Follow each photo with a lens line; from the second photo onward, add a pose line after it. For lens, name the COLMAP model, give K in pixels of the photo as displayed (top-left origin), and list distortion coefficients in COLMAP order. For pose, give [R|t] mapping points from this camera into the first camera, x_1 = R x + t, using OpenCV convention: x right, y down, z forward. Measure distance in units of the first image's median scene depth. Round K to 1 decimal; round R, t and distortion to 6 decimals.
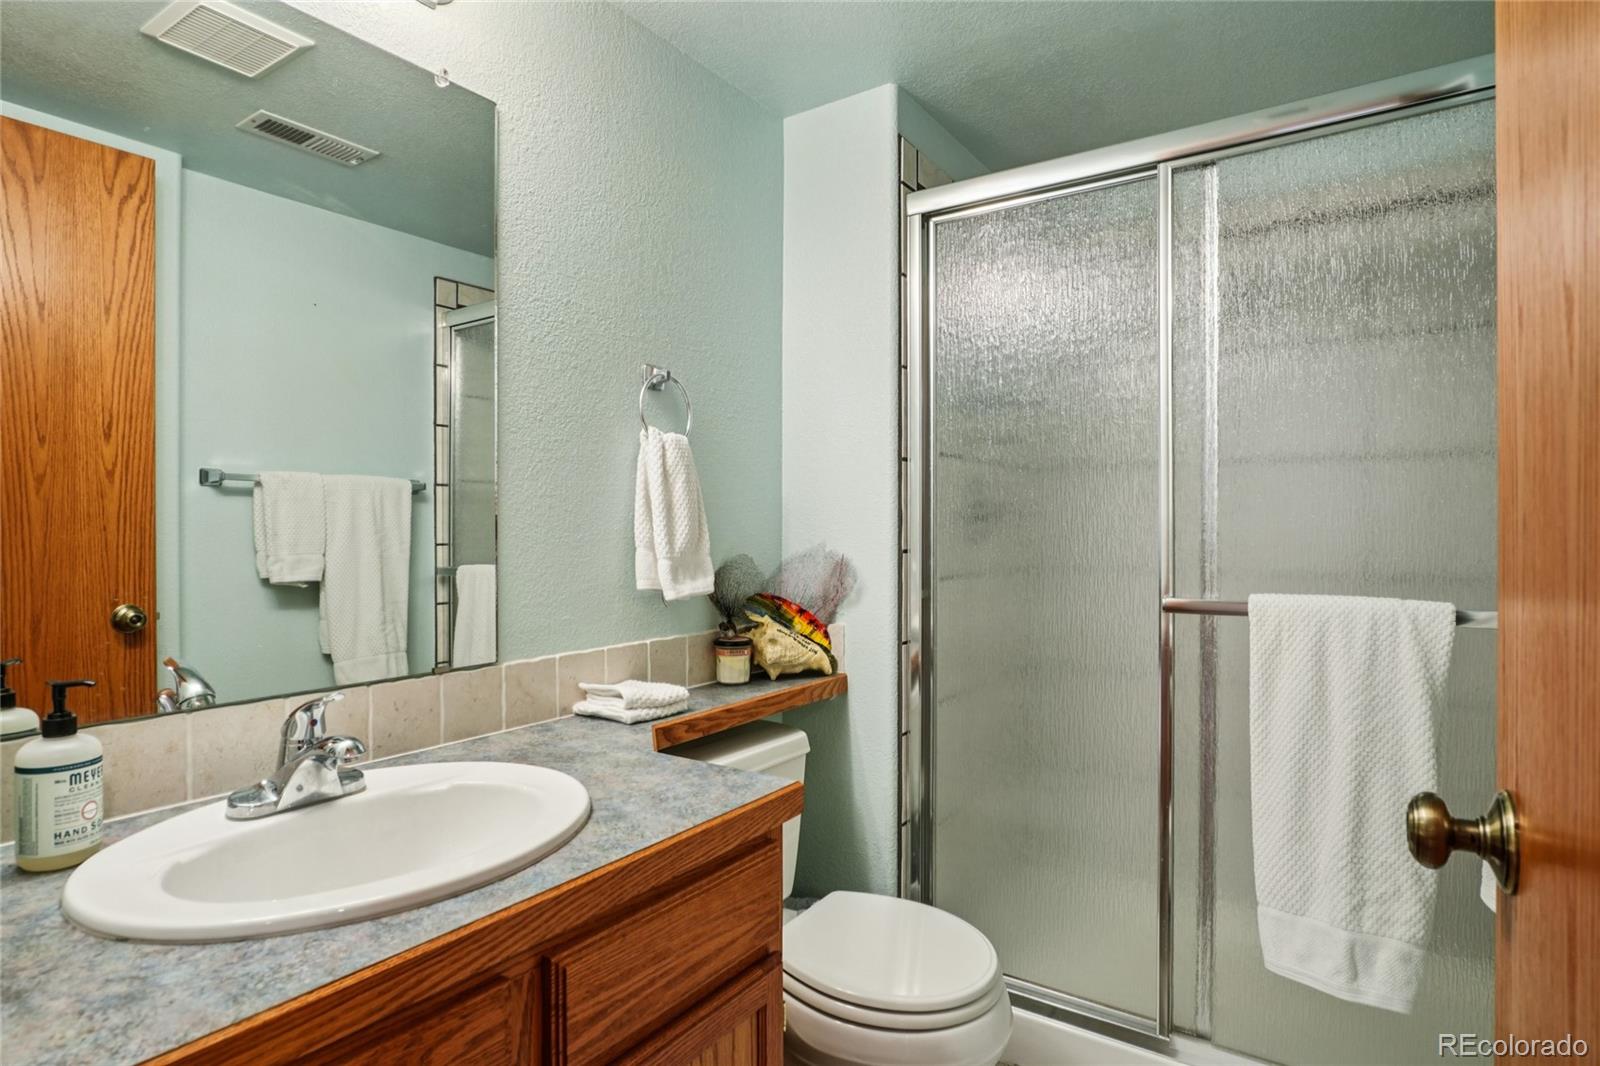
lens RADIAL K [[859.4, 0, 797.1], [0, 859.4, 540.6], [0, 0, 1]] dist [-0.012736, 0.001851]
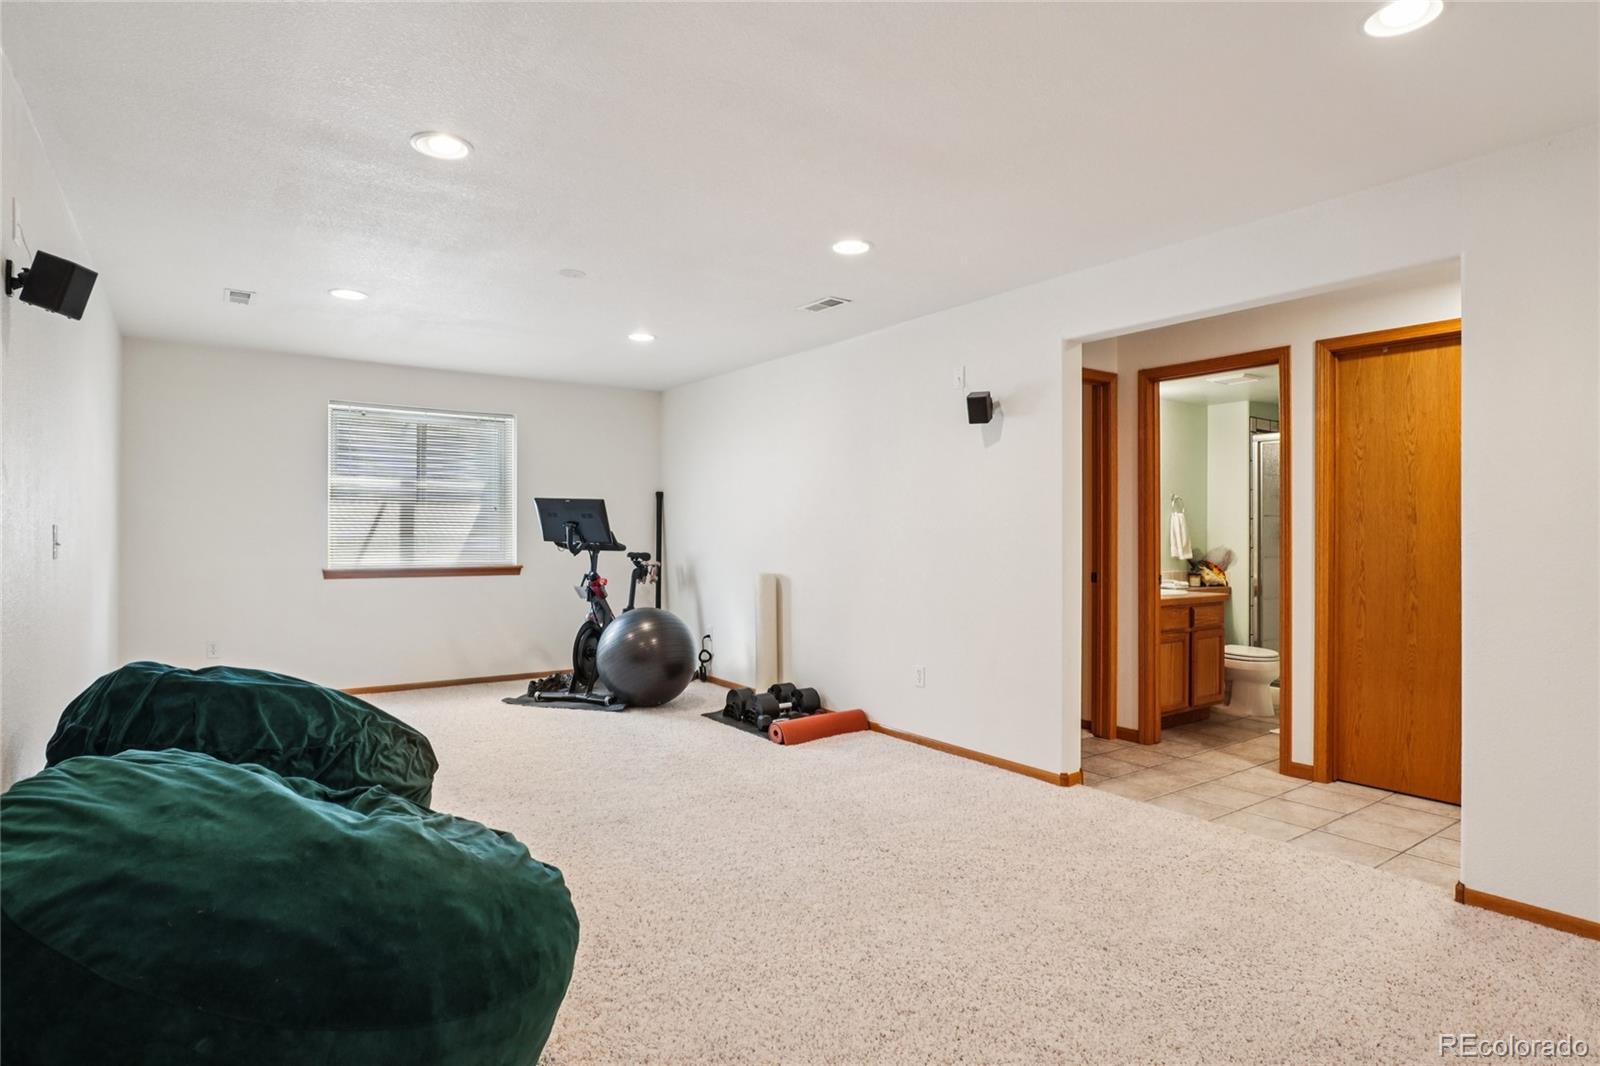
lens RADIAL K [[859.4, 0, 801.2], [0, 859.4, 535.4], [0, 0, 1]] dist [-0.012736, 0.001851]
pose [[0.938984, 0.003674, -0.343941, -0.359866], [-0.008506, 0.999885, -0.012543, 0.022248], [0.343855, 0.014704, 0.938908, -2.620186]]
